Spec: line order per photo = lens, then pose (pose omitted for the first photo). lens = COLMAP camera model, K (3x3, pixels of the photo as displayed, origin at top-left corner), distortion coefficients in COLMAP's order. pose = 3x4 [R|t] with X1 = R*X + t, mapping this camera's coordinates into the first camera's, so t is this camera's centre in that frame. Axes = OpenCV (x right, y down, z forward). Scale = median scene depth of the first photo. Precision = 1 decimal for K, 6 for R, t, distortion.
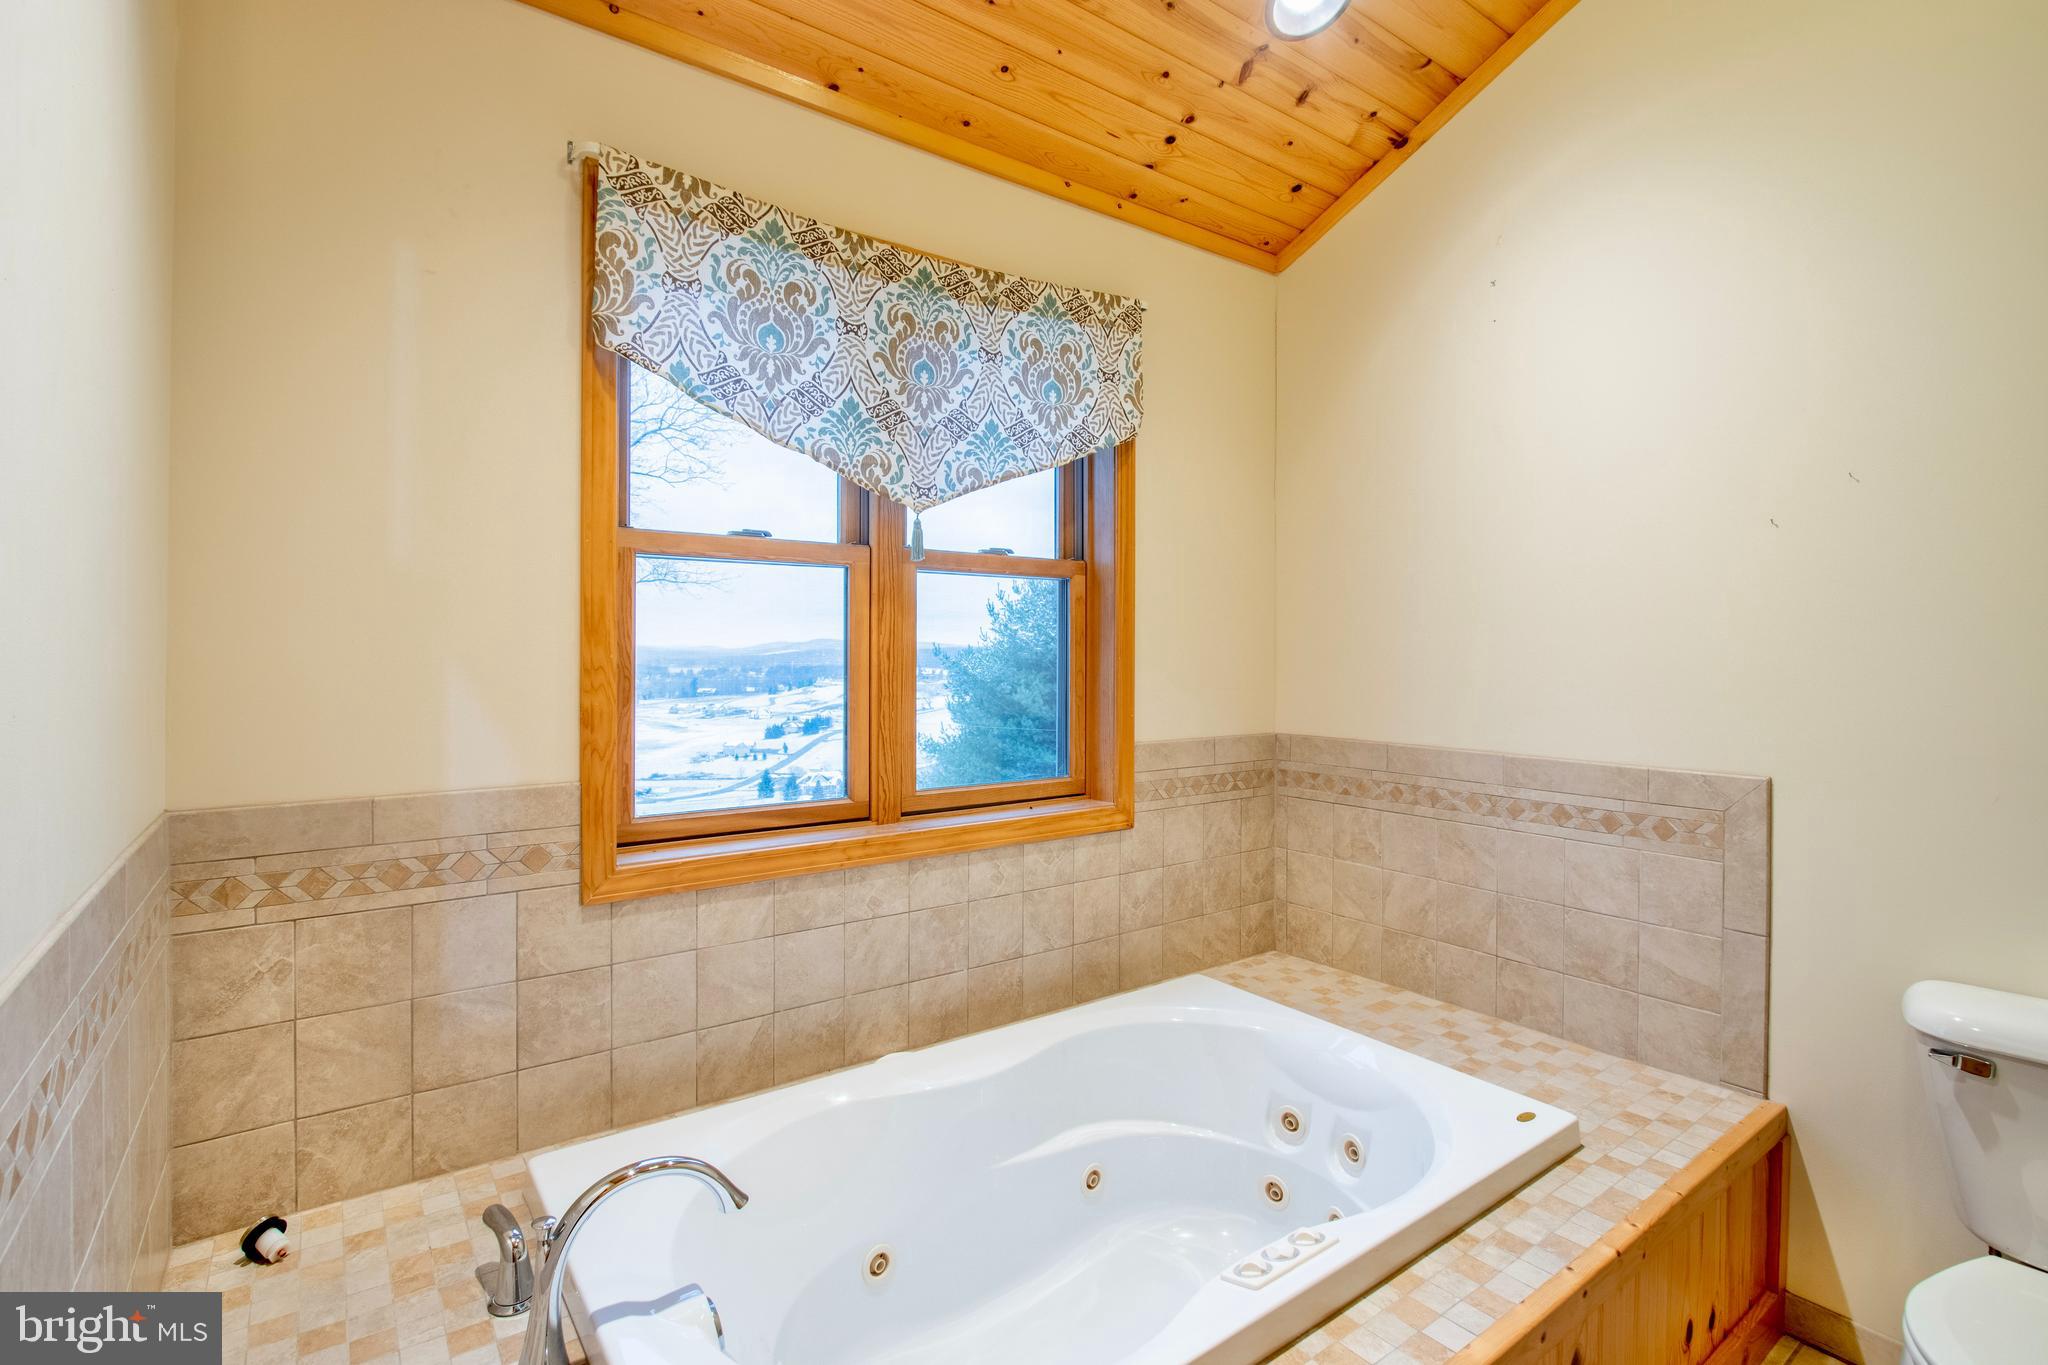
lens RADIAL K [[956.6, 0, 1006.5], [0, 956.6, 646.1], [0, 0, 1]] dist [-0.020610, 0.003704]
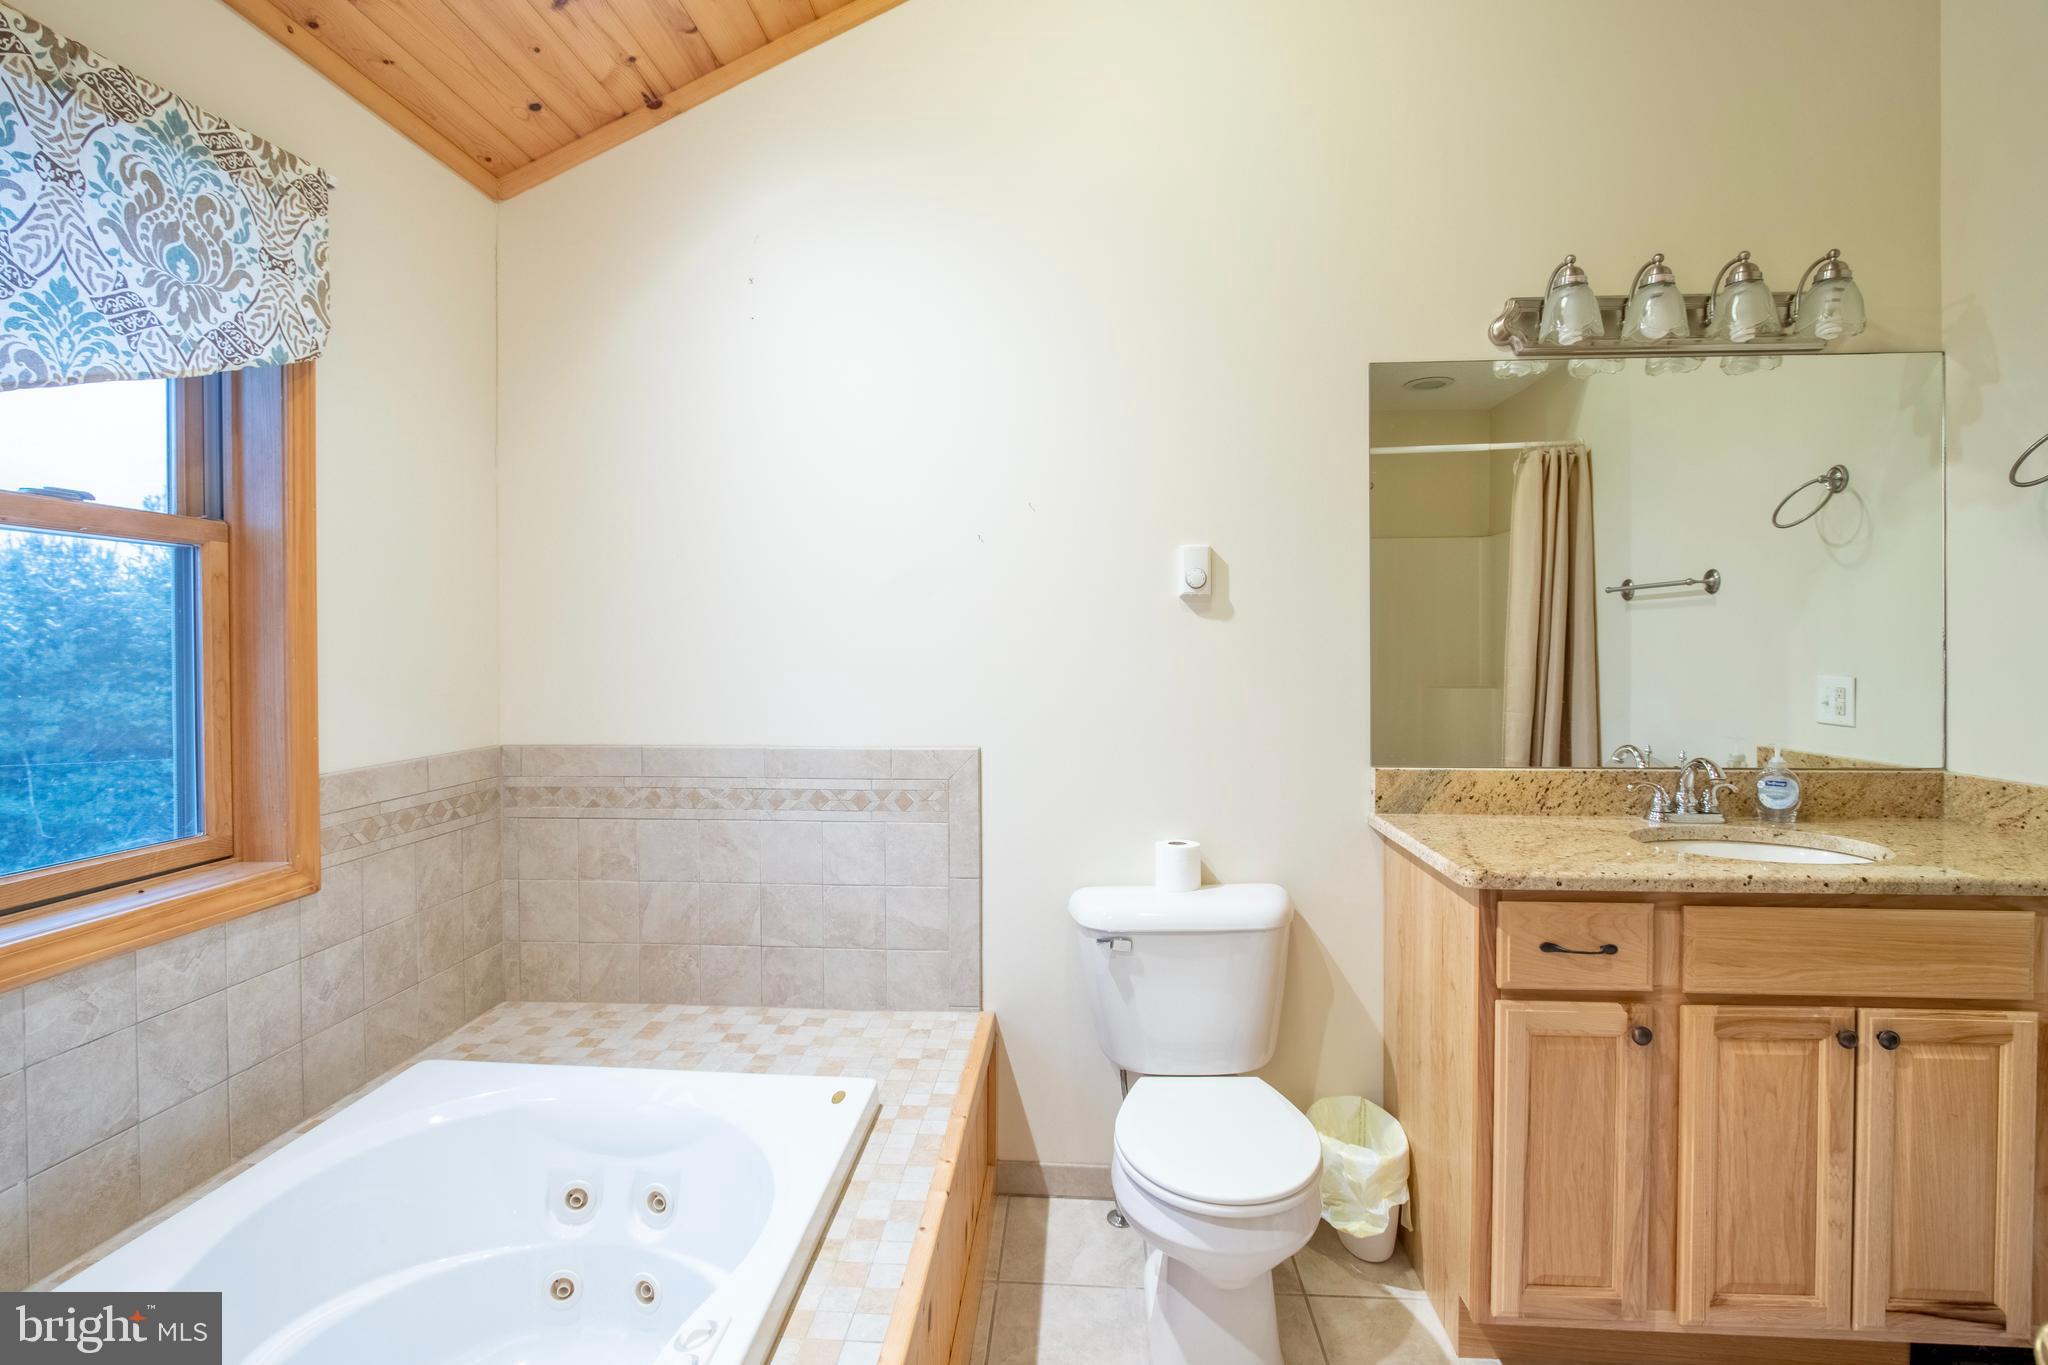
lens RADIAL K [[956.6, 0, 1021.5], [0, 956.6, 650.1], [0, 0, 1]] dist [-0.020610, 0.003704]
pose [[0.644143, -0.011831, 0.764814, -0.074572], [0.004868, 0.999924, 0.011367, -0.000447], [-0.764890, -0.003599, 0.644151, 0.122089]]
